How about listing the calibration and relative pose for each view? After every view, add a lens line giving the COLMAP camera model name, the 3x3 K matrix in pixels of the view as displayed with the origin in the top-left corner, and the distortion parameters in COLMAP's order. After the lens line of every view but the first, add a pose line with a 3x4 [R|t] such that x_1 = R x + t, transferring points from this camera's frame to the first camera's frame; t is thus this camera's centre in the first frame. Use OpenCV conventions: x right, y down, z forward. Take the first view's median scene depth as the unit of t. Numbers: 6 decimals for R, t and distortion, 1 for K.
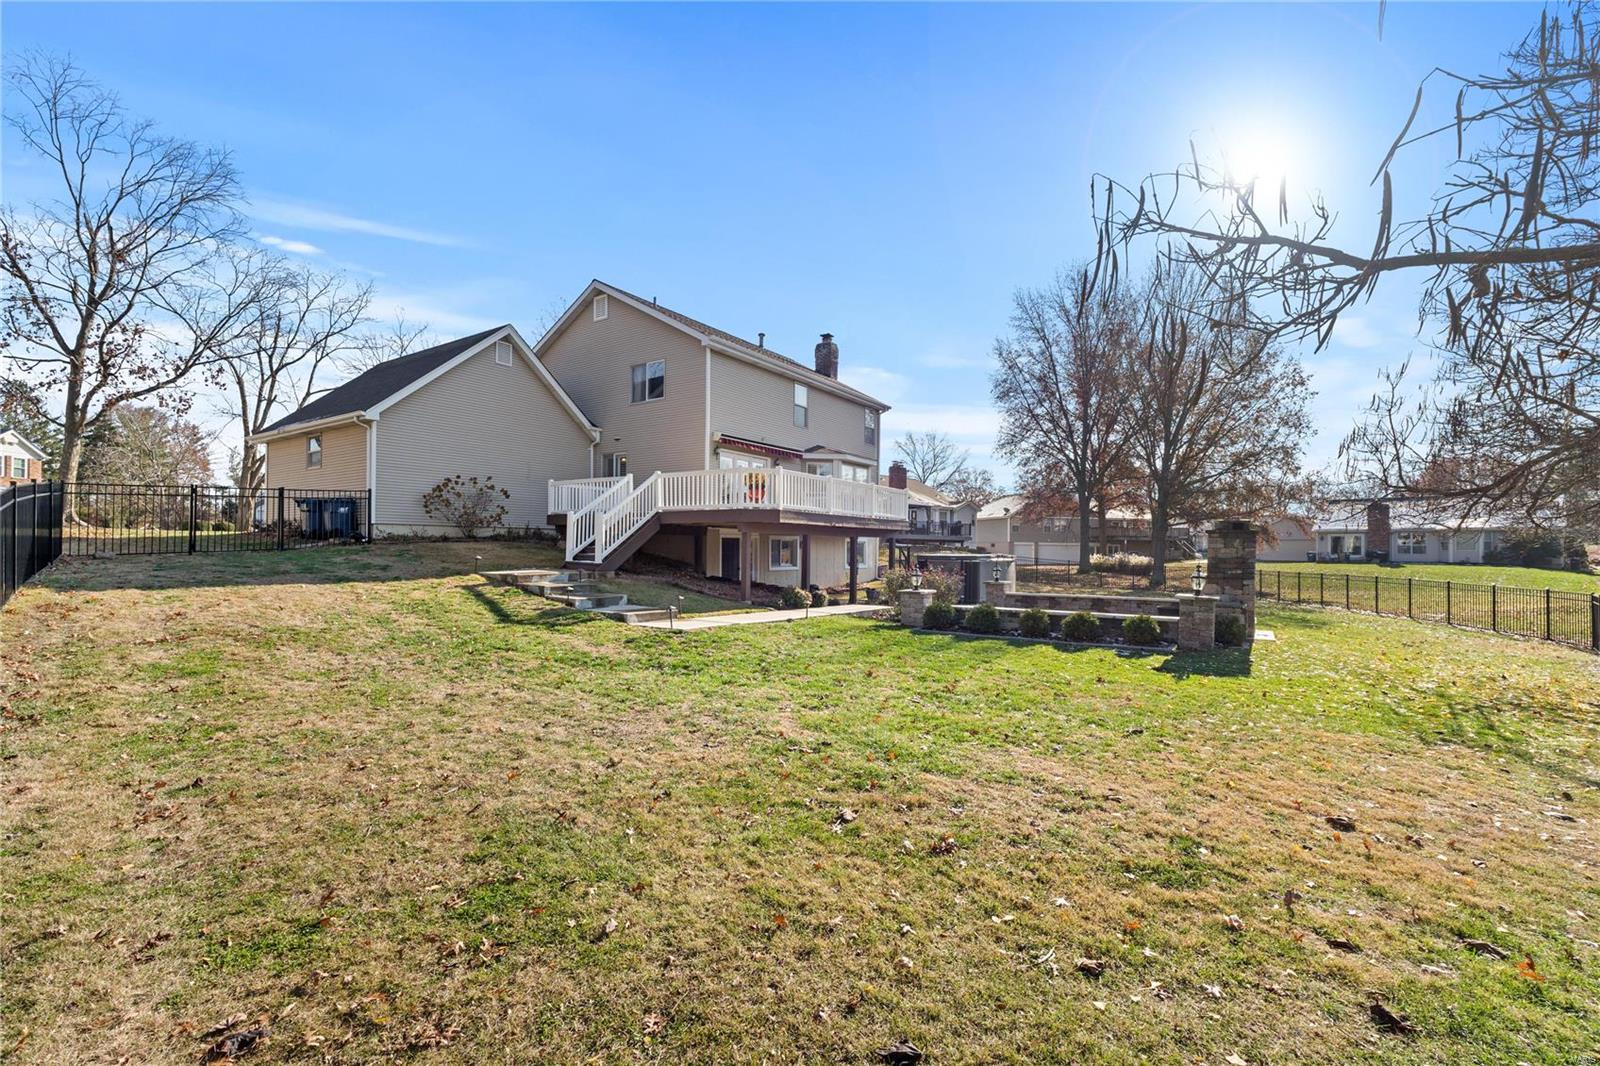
lens RADIAL K [[688.9, 0, 803.0], [0, 688.9, 540.7], [0, 0, 1]] dist [-0.011844, -0.000887]
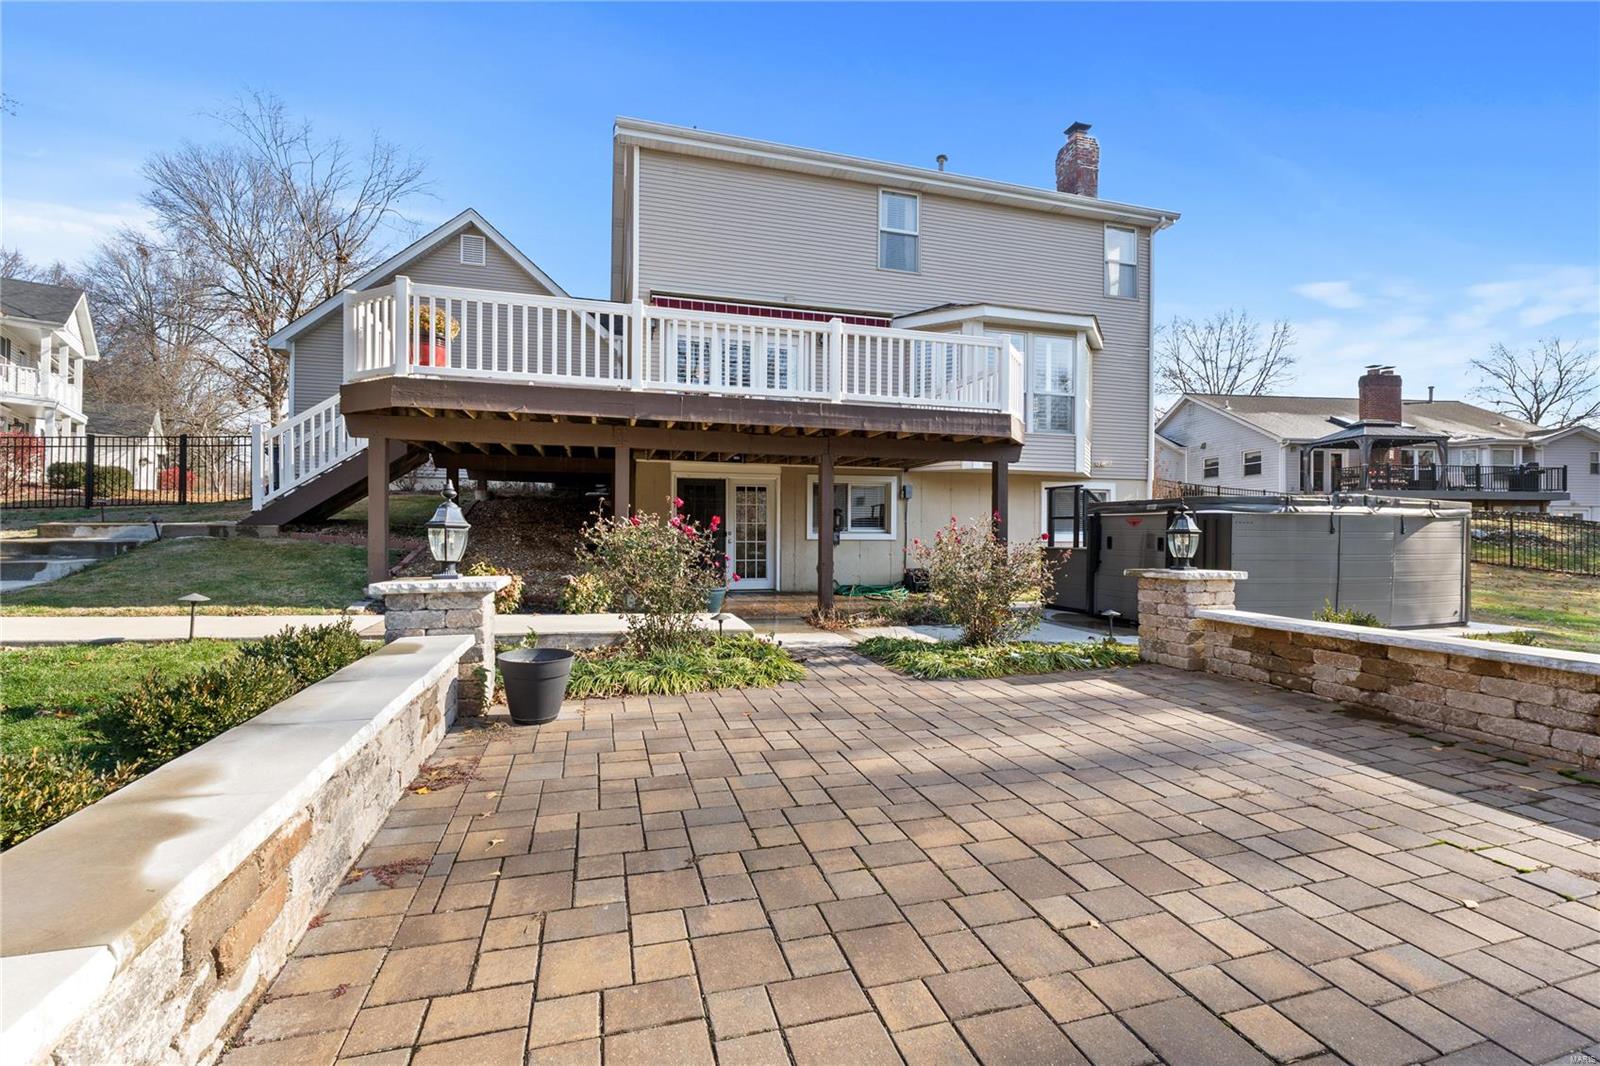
lens RADIAL K [[688.9, 0, 796.4], [0, 688.9, 527.6], [0, 0, 1]] dist [-0.011844, -0.000887]
pose [[0.766298, 0.005885, -0.642458, 0.238660], [0.002132, 0.999929, 0.011703, 0.023843], [0.642482, -0.010337, 0.766231, 0.448936]]
